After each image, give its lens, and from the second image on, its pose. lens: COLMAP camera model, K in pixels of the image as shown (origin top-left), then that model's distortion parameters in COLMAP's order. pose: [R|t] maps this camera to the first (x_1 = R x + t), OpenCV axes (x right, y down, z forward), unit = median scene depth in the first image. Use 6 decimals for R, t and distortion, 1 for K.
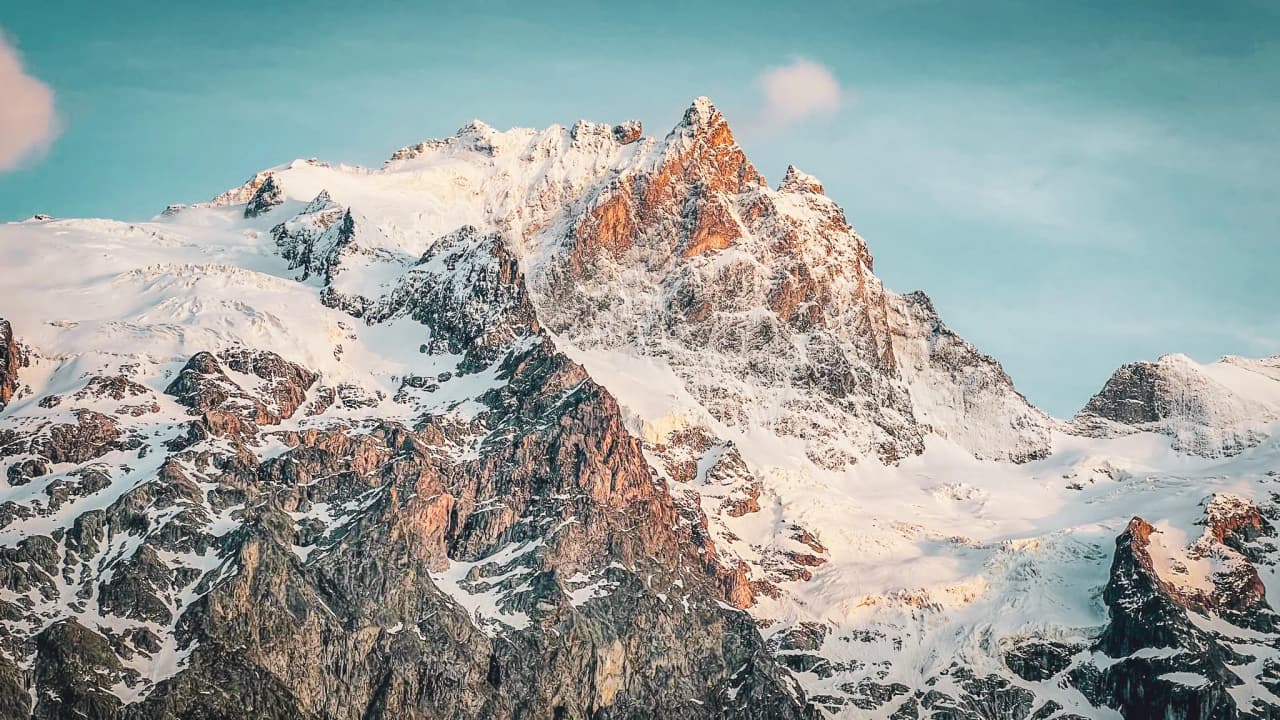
lens RADIAL K [[2830.0, 0, 640.0], [0, 2830.0, 360.0], [0, 0, 1]] dist [-0.059325, 4.373173]
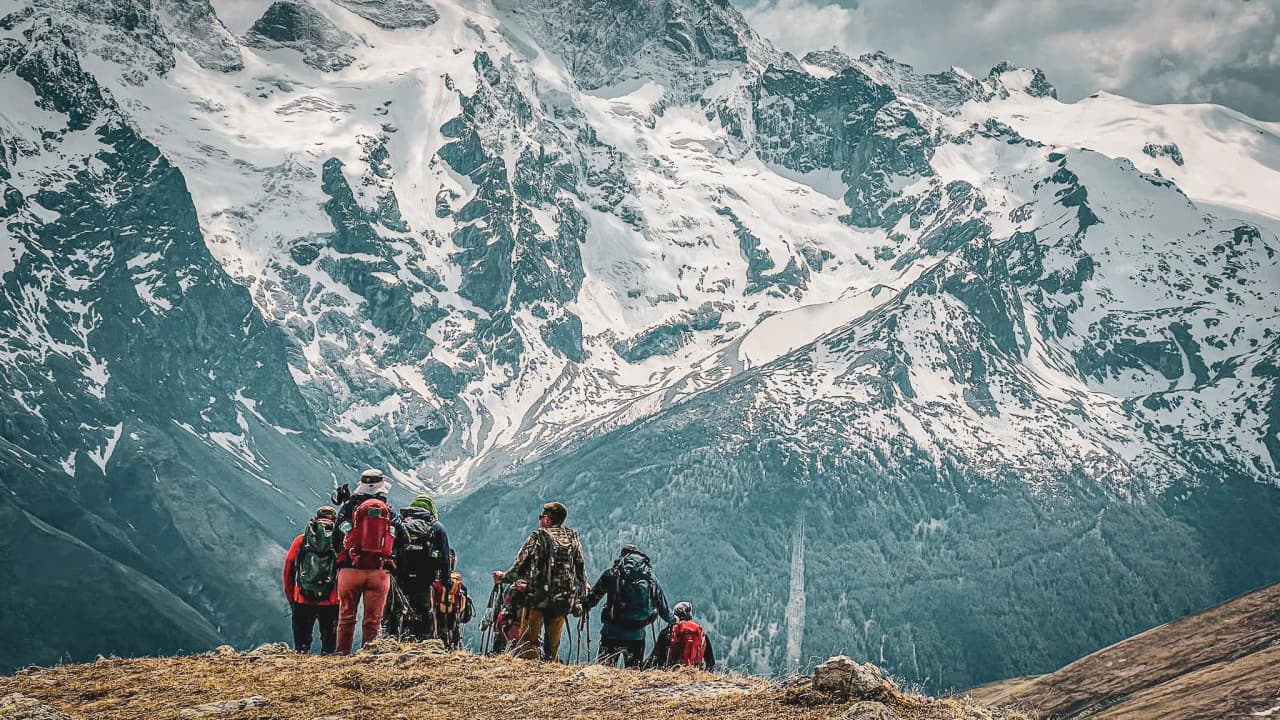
lens RADIAL K [[2830.0, 0, 640.0], [0, 2830.0, 360.0], [0, 0, 1]] dist [-0.059325, 4.373173]
pose [[0.872228, 0.004456, 0.489079, -0.581620], [-0.171216, 0.939469, 0.296788, -0.421867], [-0.458153, -0.342605, 0.820194, -0.690230]]
